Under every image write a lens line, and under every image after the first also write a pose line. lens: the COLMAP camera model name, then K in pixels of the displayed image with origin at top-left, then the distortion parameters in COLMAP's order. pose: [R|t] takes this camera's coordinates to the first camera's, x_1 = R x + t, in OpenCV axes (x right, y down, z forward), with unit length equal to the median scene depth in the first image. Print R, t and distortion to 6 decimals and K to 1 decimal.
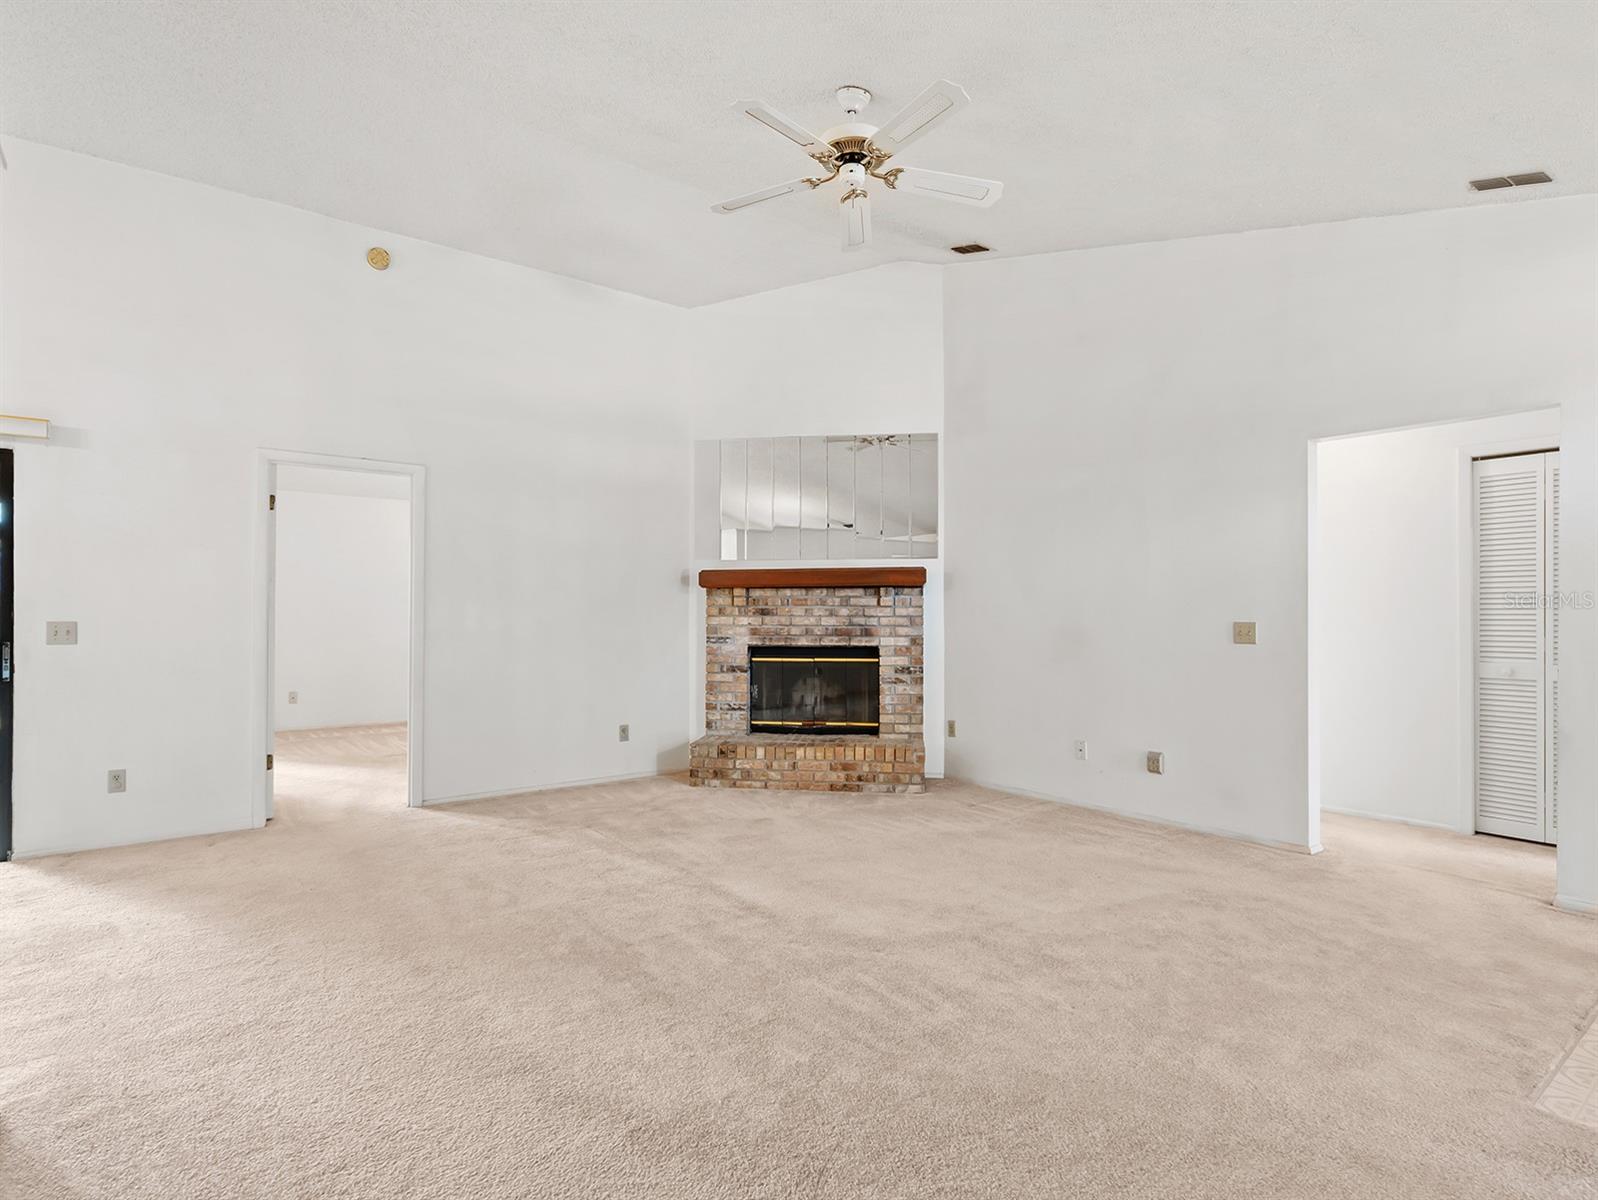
lens RADIAL K [[829.5, 0, 777.7], [0, 829.5, 599.5], [0, 0, 1]] dist [0.000025, 0.001668]
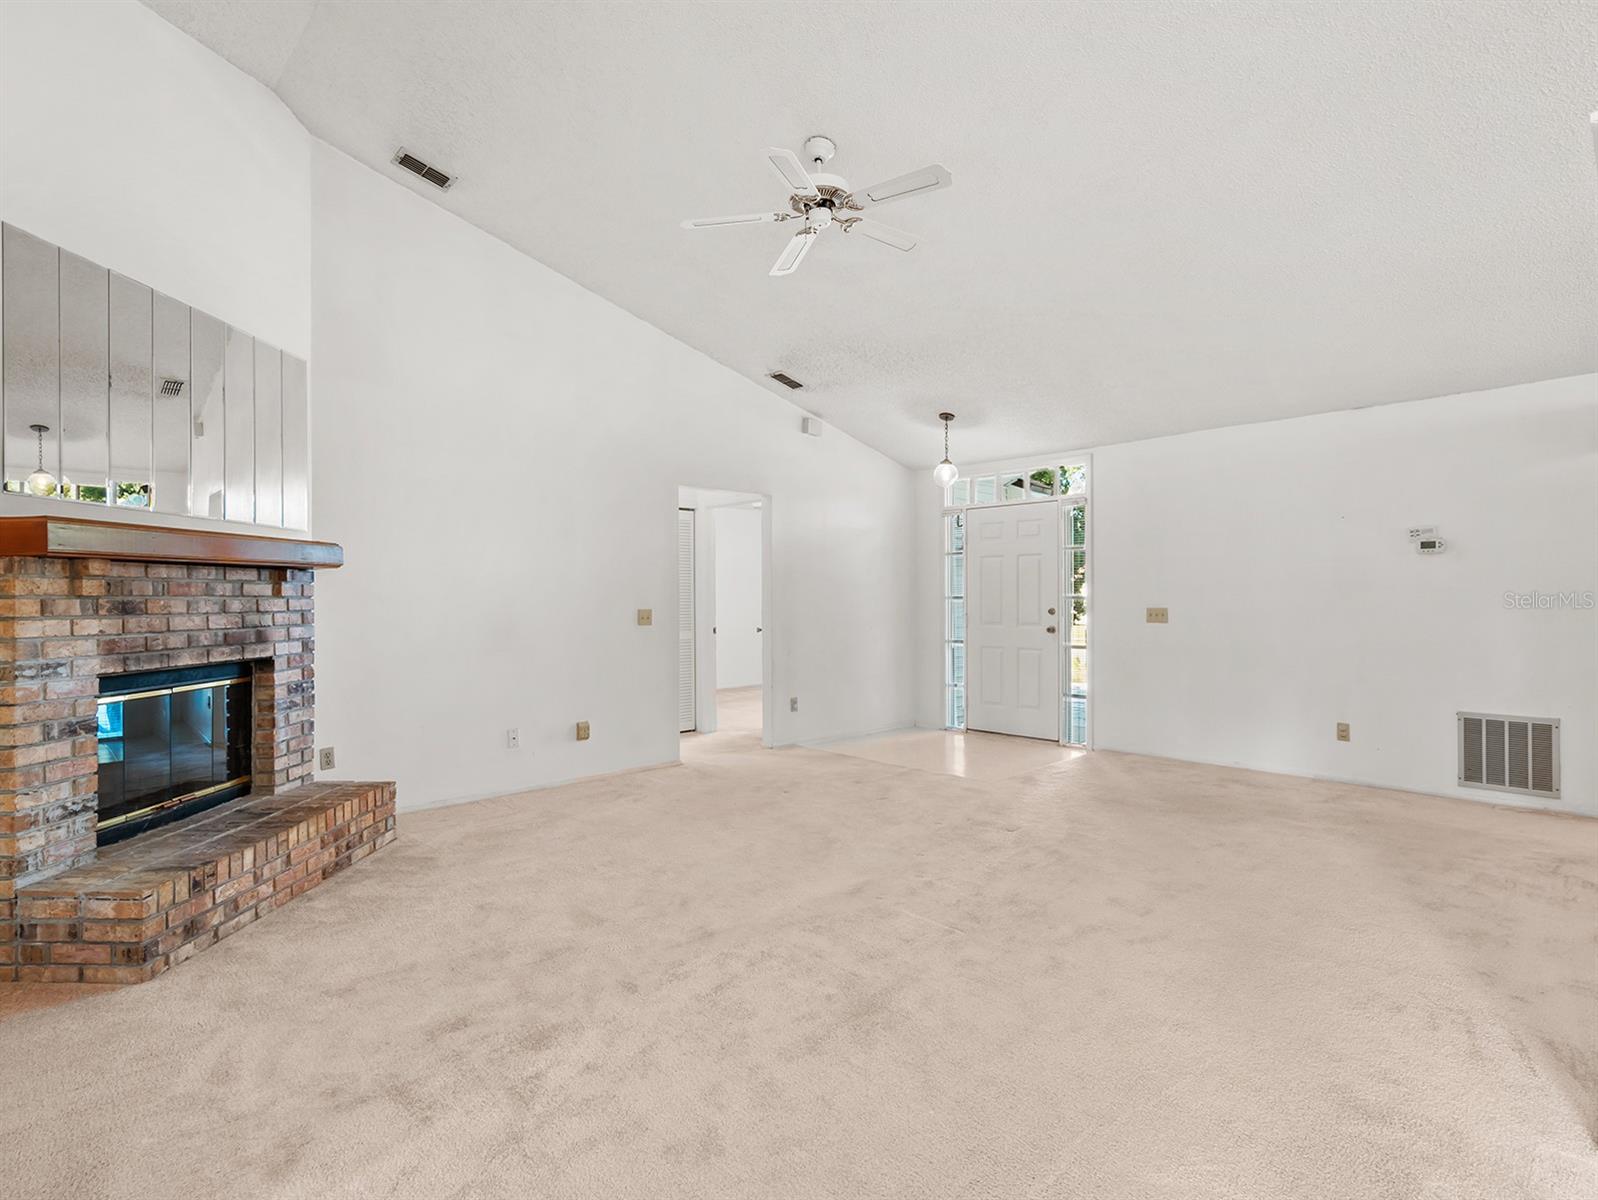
lens RADIAL K [[829.5, 0, 777.7], [0, 829.5, 599.5], [0, 0, 1]] dist [0.000025, 0.001668]
pose [[-0.095863, -0.003950, 0.995387, -0.575058], [-0.012218, 0.999921, 0.002792, 0.003469], [-0.995320, -0.011894, -0.095904, 0.658568]]
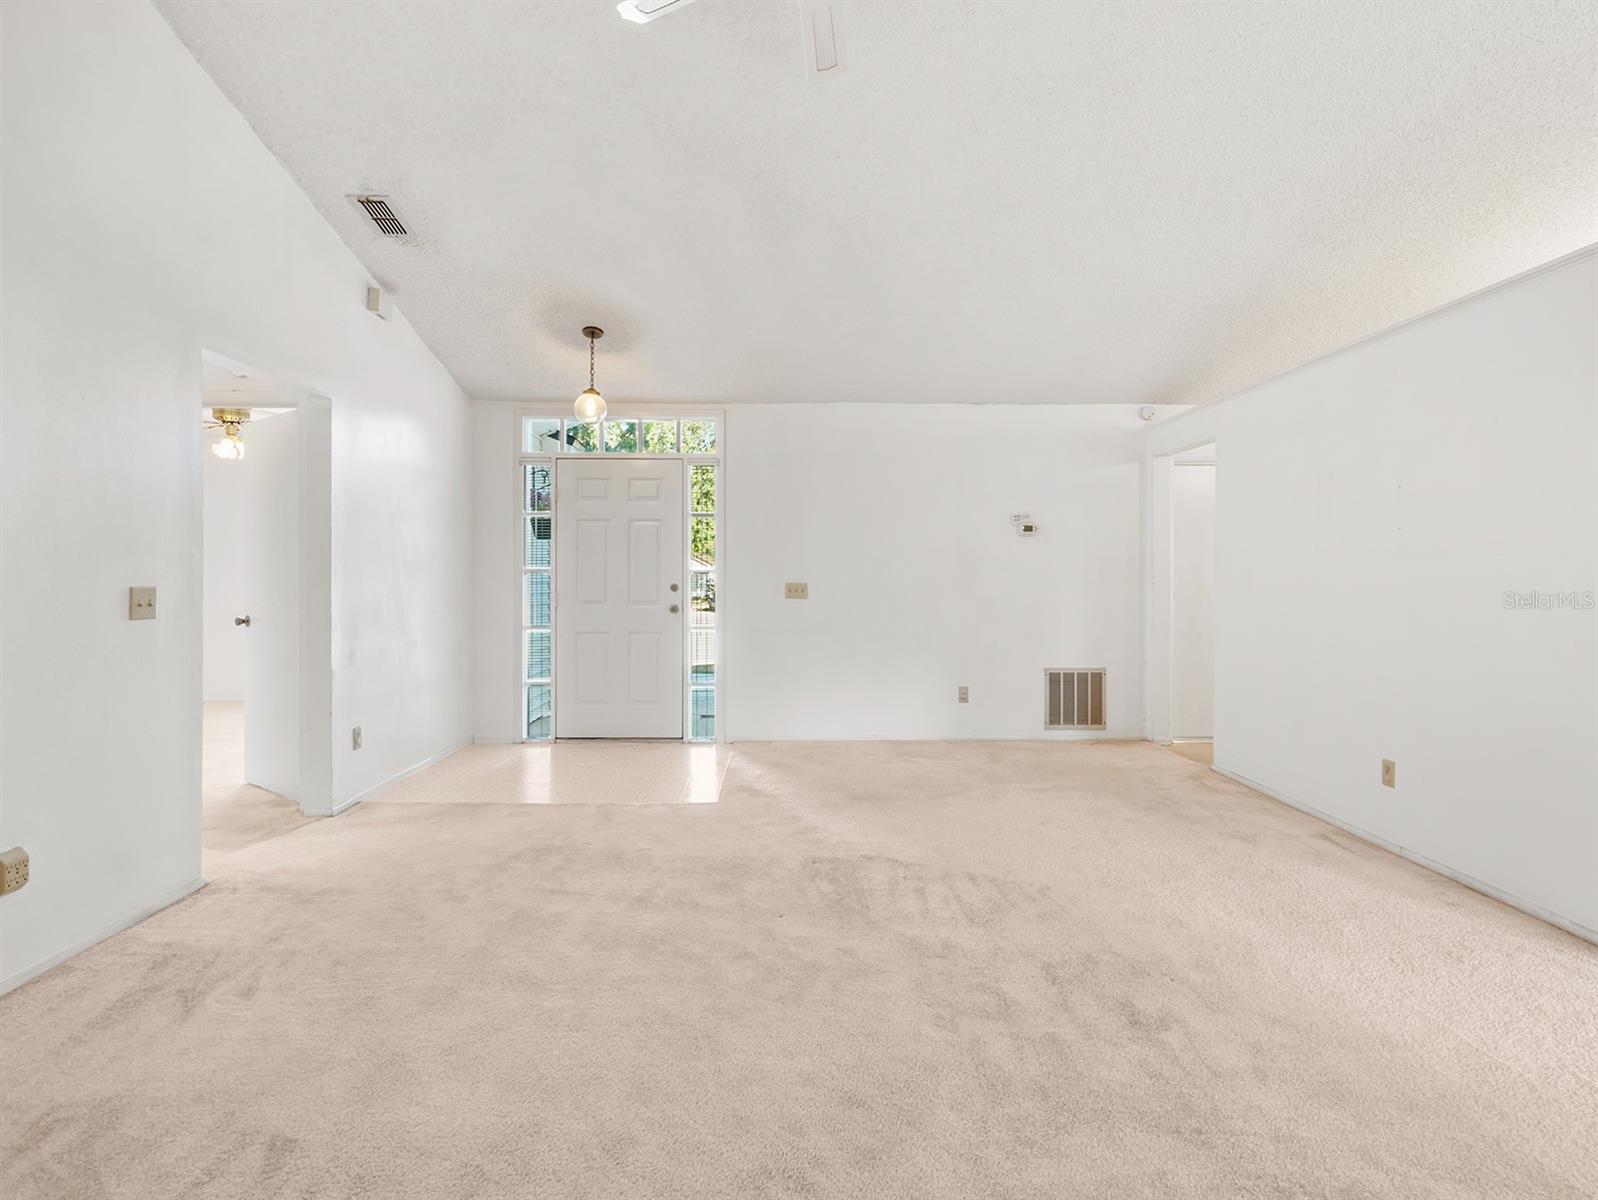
lens RADIAL K [[838.3, 0, 797.9], [0, 838.3, 578.4], [0, 0, 1]] dist [-0.000955, 0.000430]
pose [[-0.808275, -0.006166, 0.588773, -0.178180], [-0.013548, 0.999875, -0.008127, 0.013614], [-0.588649, -0.014546, -0.808258, 0.886577]]
